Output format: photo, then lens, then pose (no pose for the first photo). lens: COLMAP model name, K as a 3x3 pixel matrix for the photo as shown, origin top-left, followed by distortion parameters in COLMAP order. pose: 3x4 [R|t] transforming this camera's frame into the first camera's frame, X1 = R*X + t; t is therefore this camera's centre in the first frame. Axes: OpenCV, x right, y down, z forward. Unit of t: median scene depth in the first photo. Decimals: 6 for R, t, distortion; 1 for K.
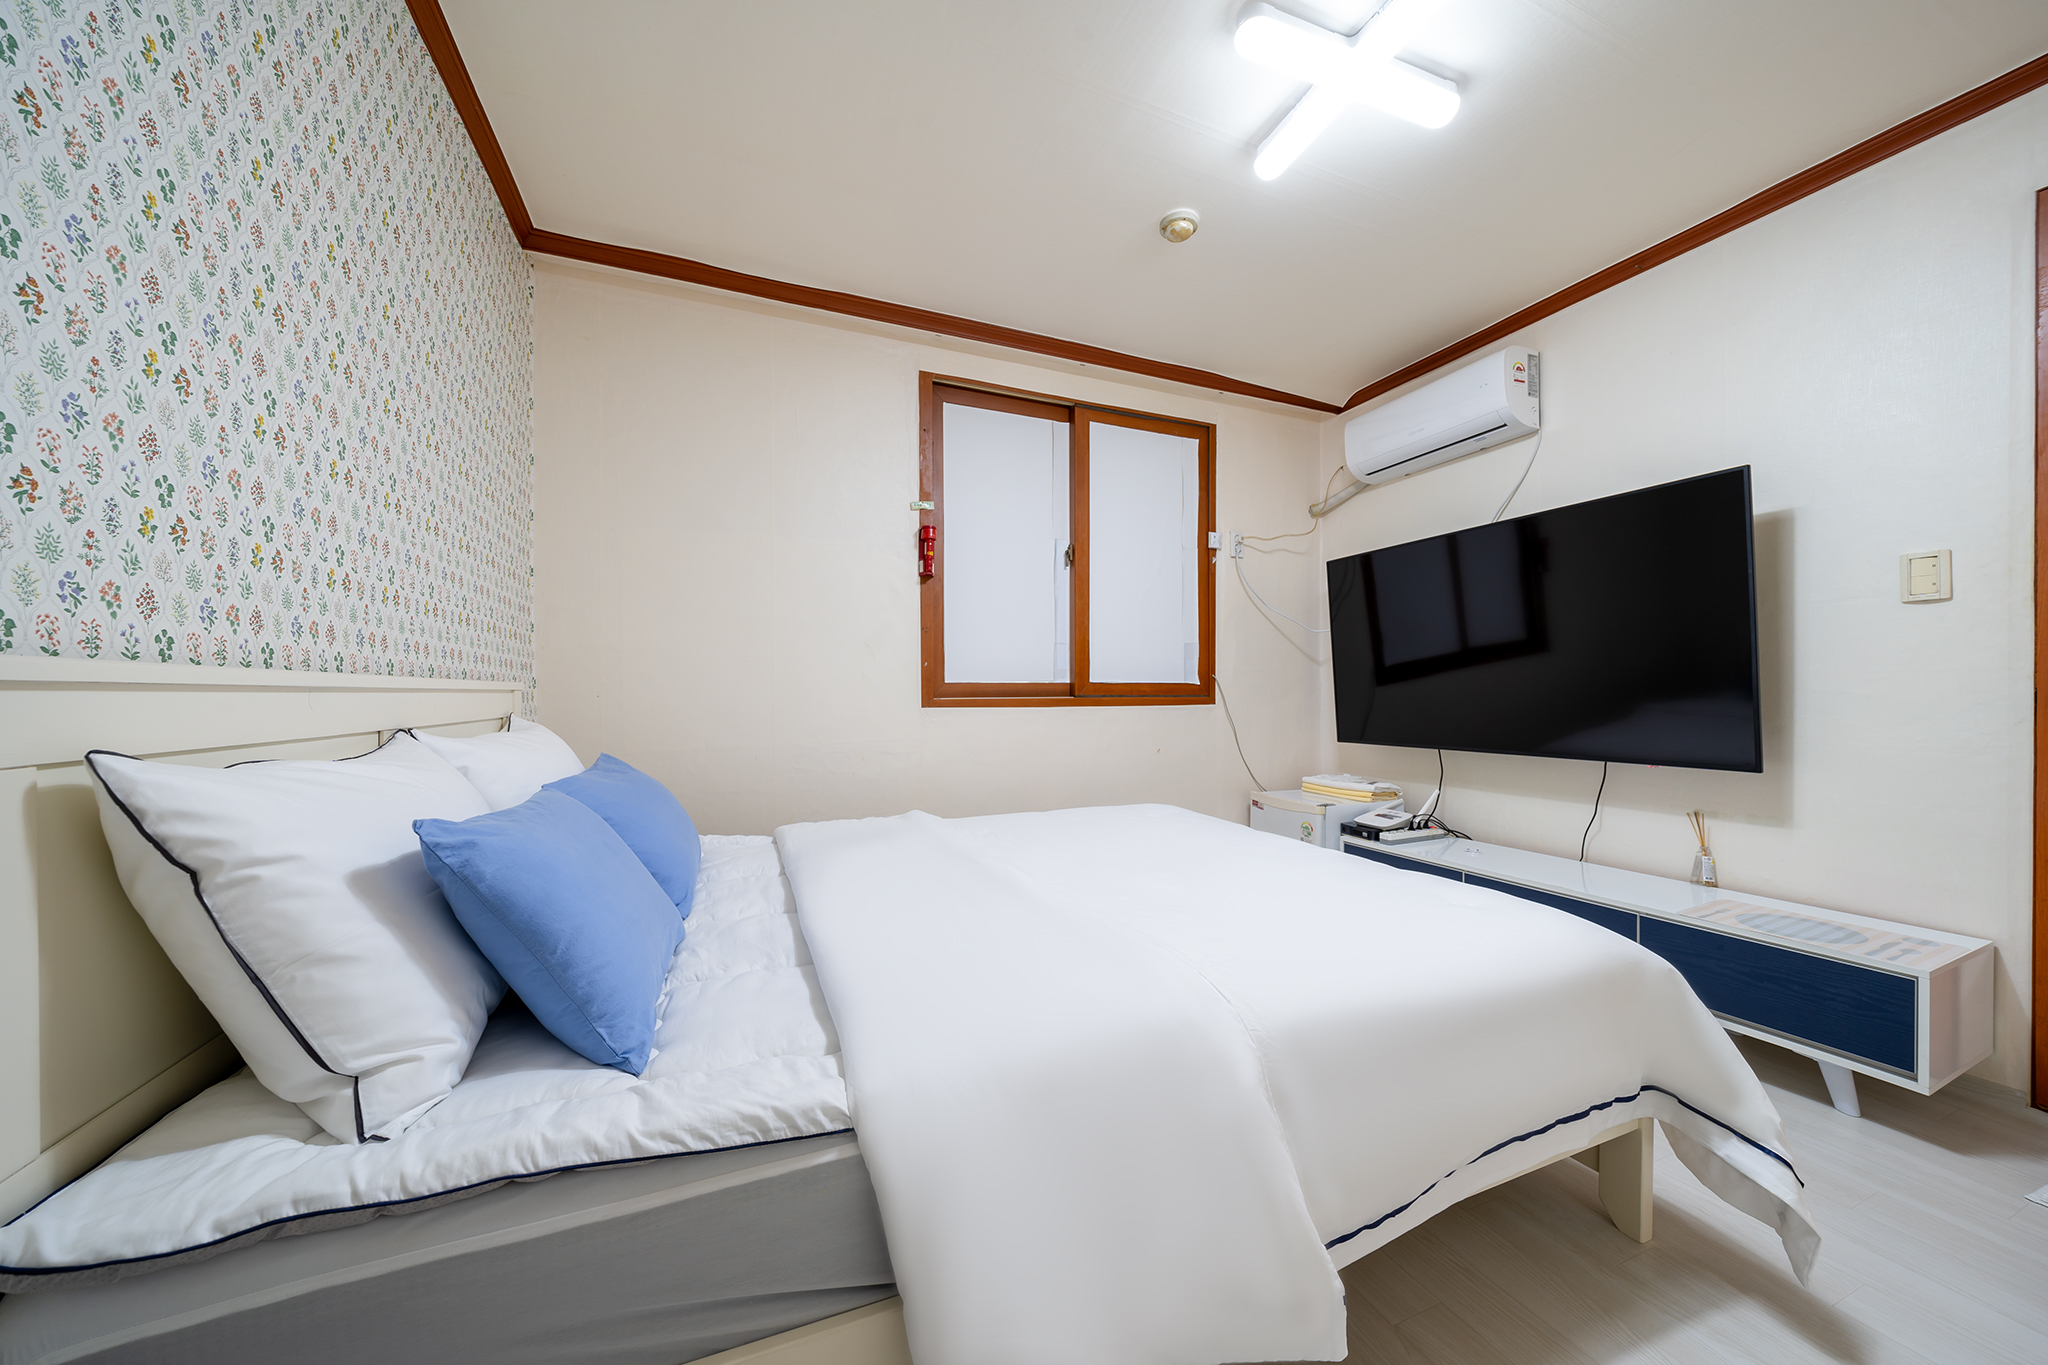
lens RADIAL K [[699.4, 0, 1023.2], [0, 699.4, 694.9], [0, 0, 1]] dist [-0.000647, -0.002338]
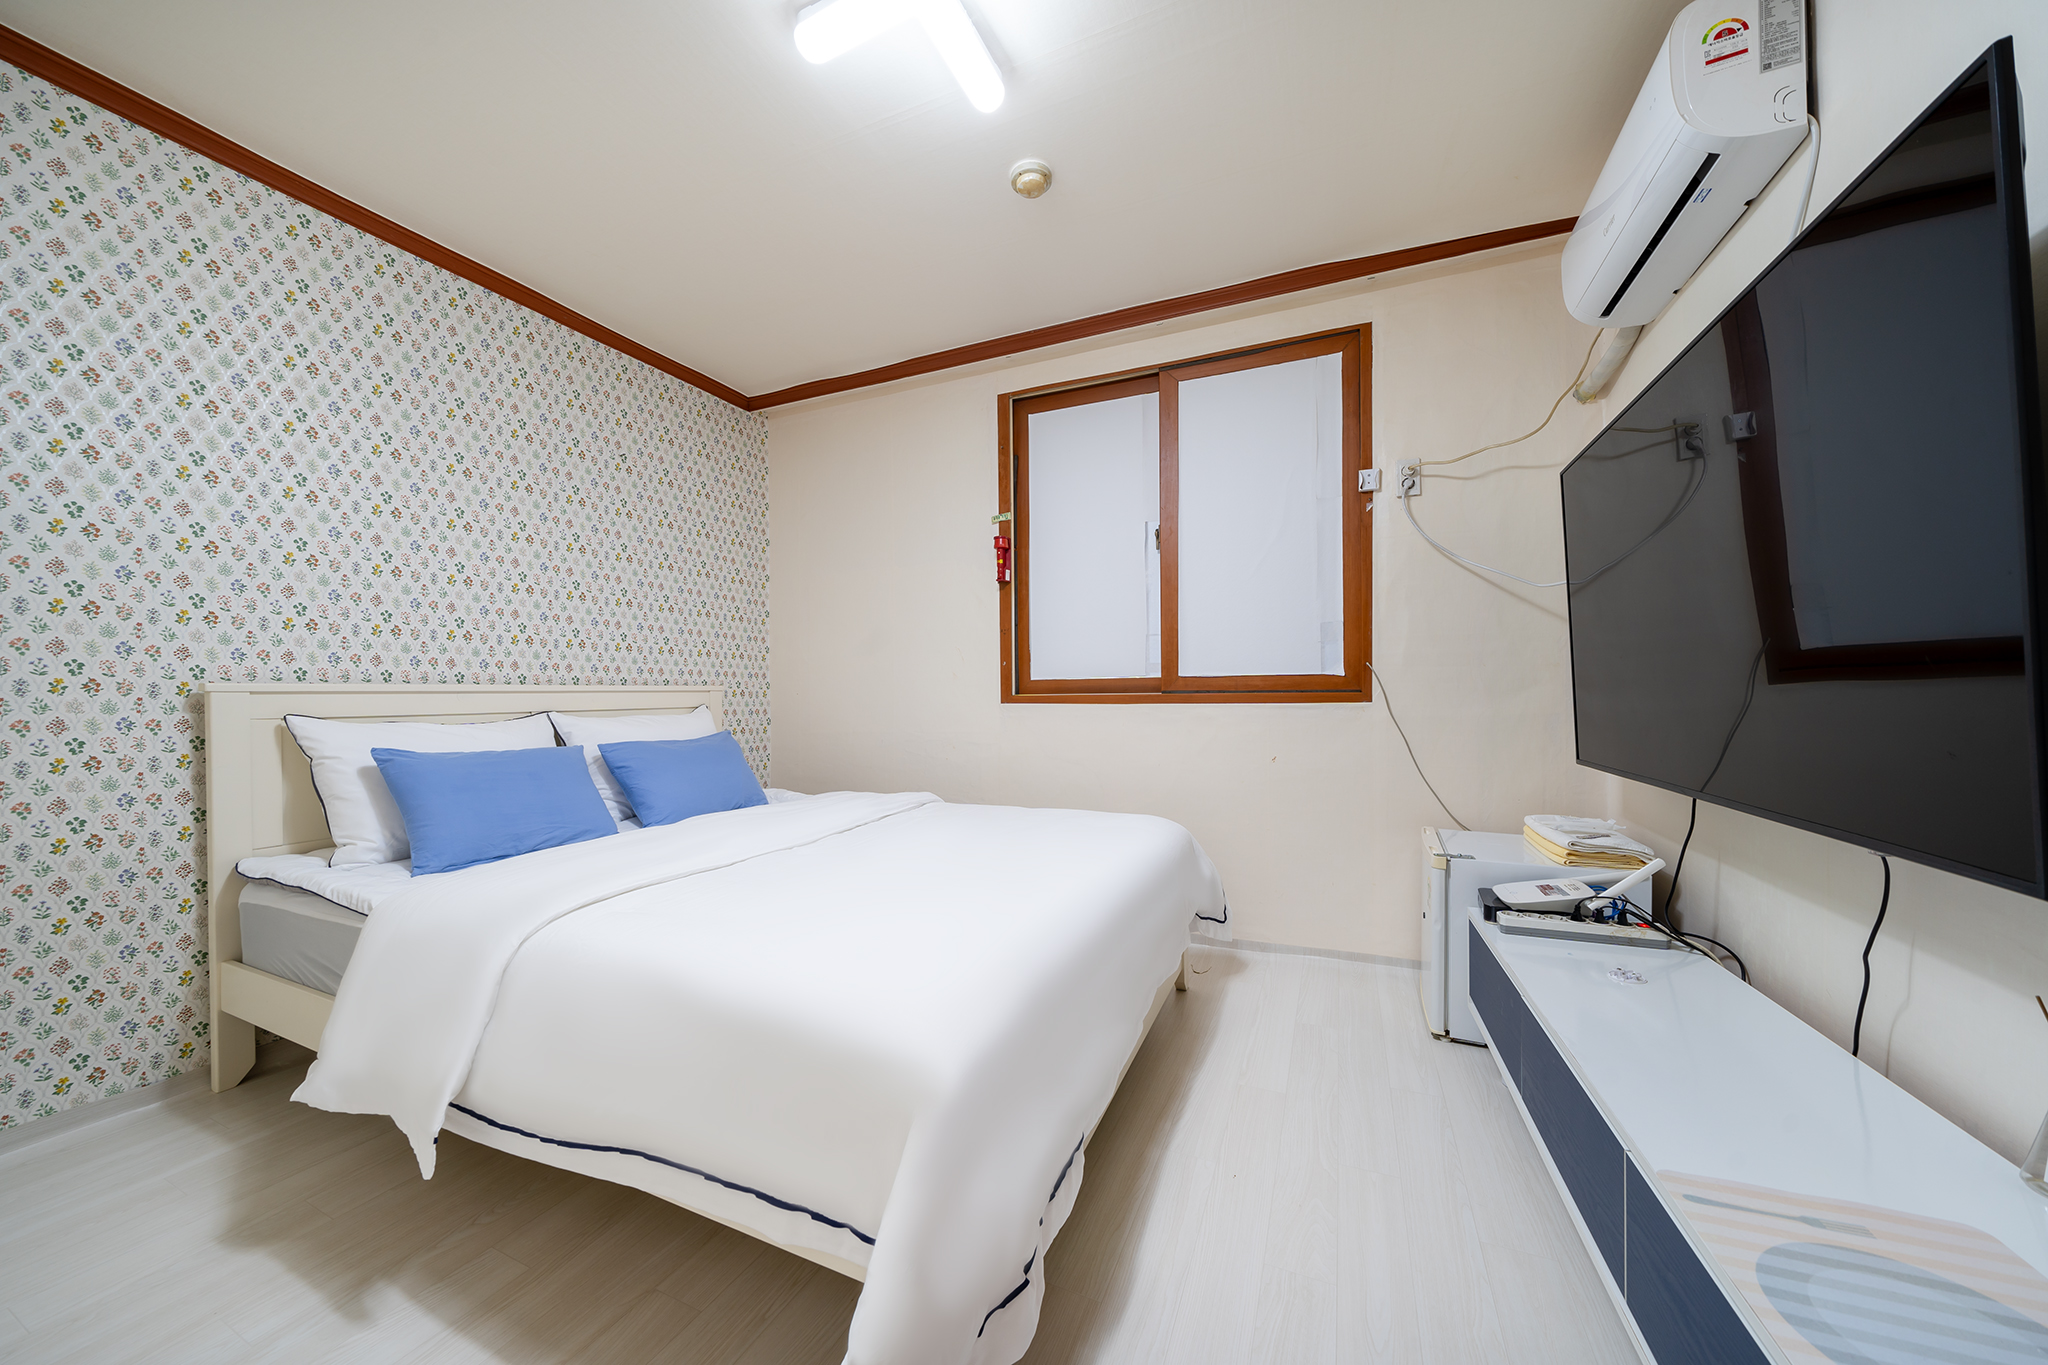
lens RADIAL K [[699.4, 0, 1023.2], [0, 699.4, 694.9], [0, 0, 1]] dist [-0.000647, -0.002338]
pose [[0.690253, -0.001687, -0.723566, 0.601551], [0.006432, 0.999972, 0.003804, 0.000998], [0.723539, -0.007280, 0.690245, 0.243253]]
